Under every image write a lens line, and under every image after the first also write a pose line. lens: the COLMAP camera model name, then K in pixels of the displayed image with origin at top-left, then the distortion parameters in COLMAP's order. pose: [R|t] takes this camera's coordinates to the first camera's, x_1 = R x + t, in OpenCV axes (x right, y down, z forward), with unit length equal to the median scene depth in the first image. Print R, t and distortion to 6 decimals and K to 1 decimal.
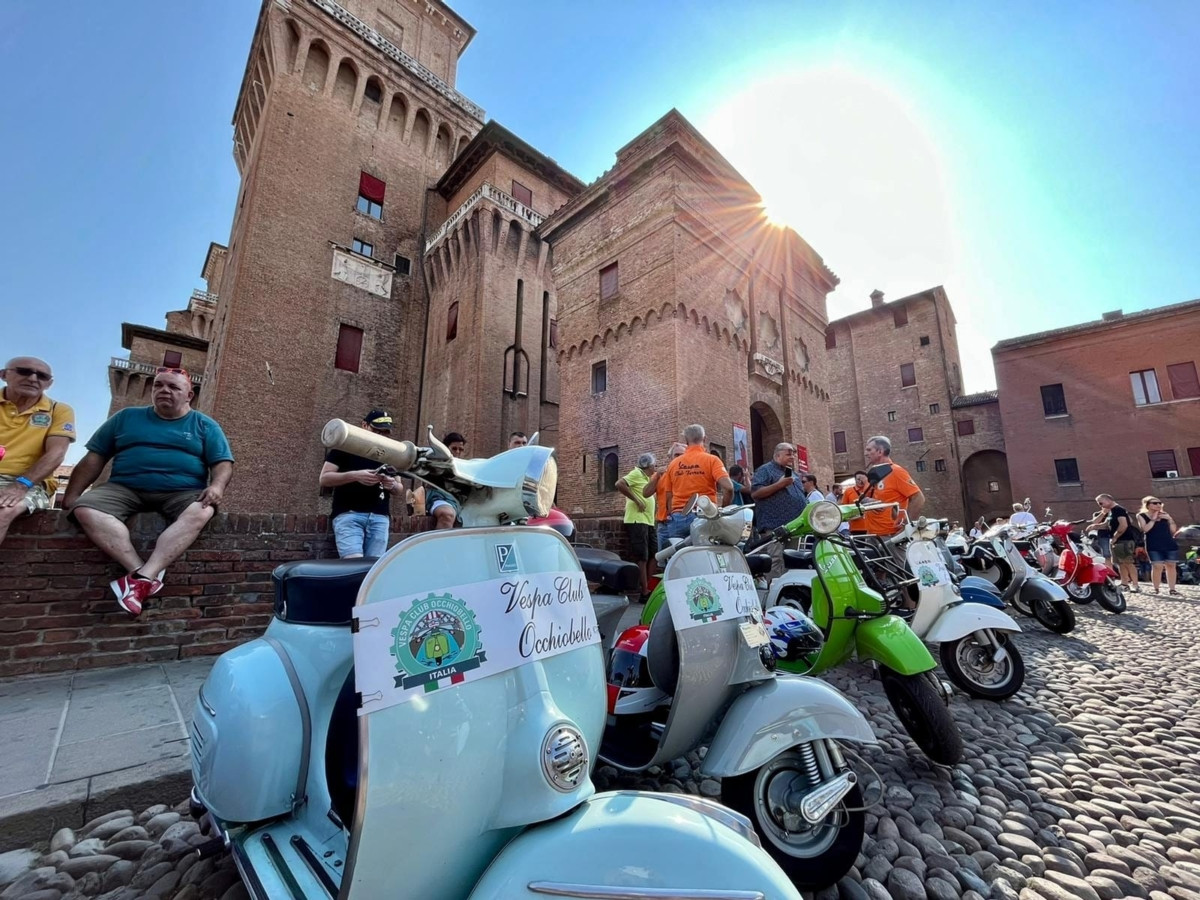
lens RADIAL K [[491.0, 0, 600.0], [0, 491.0, 450.0], [0, 0, 1]] dist [-0.023538, -0.000102]
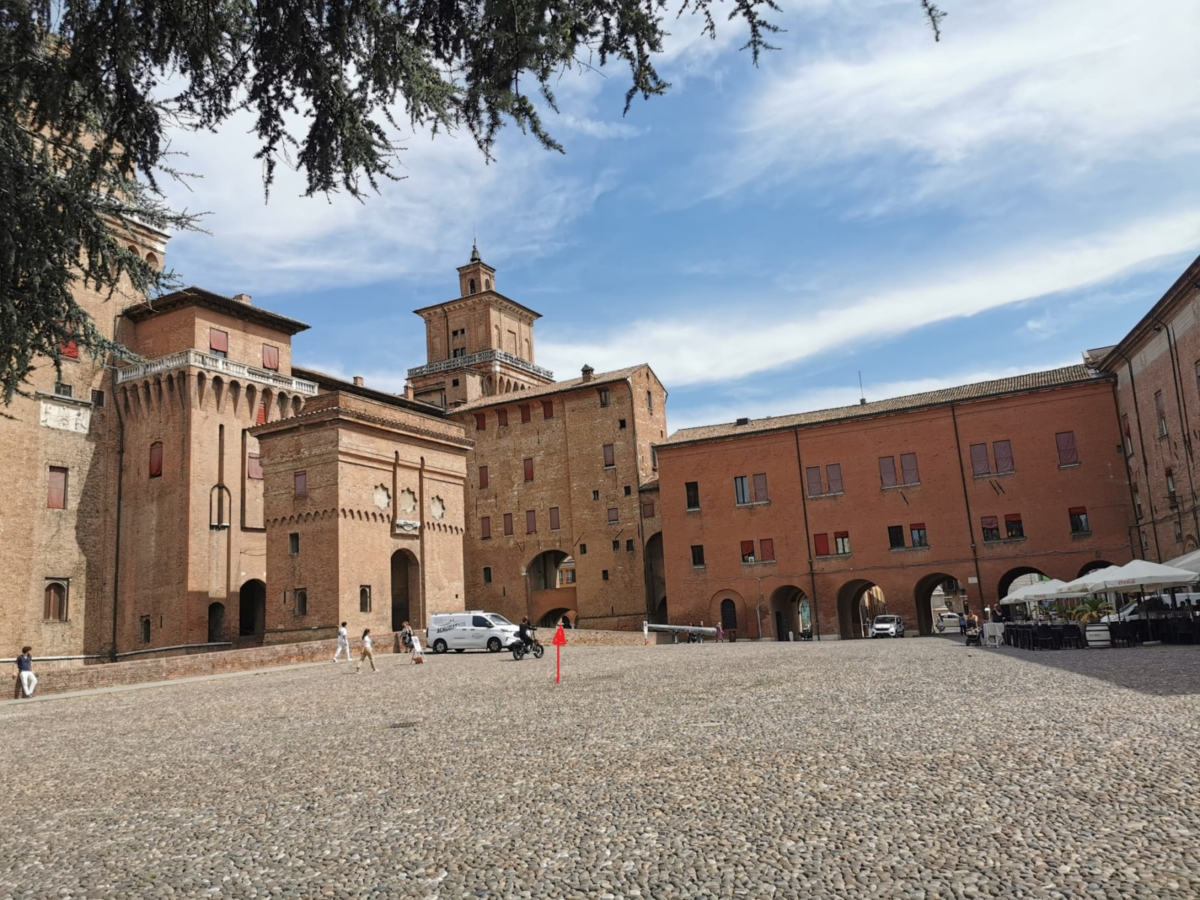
lens RADIAL K [[903.3, 0, 600.0], [0, 903.3, 450.0], [0, 0, 1]] dist [0.004412, 0.000733]
pose [[0.946263, -0.008990, 0.323273, -0.005406], [0.009162, 0.999958, 0.000988, -0.282166], [-0.323268, 0.002027, 0.946305, -1.349275]]
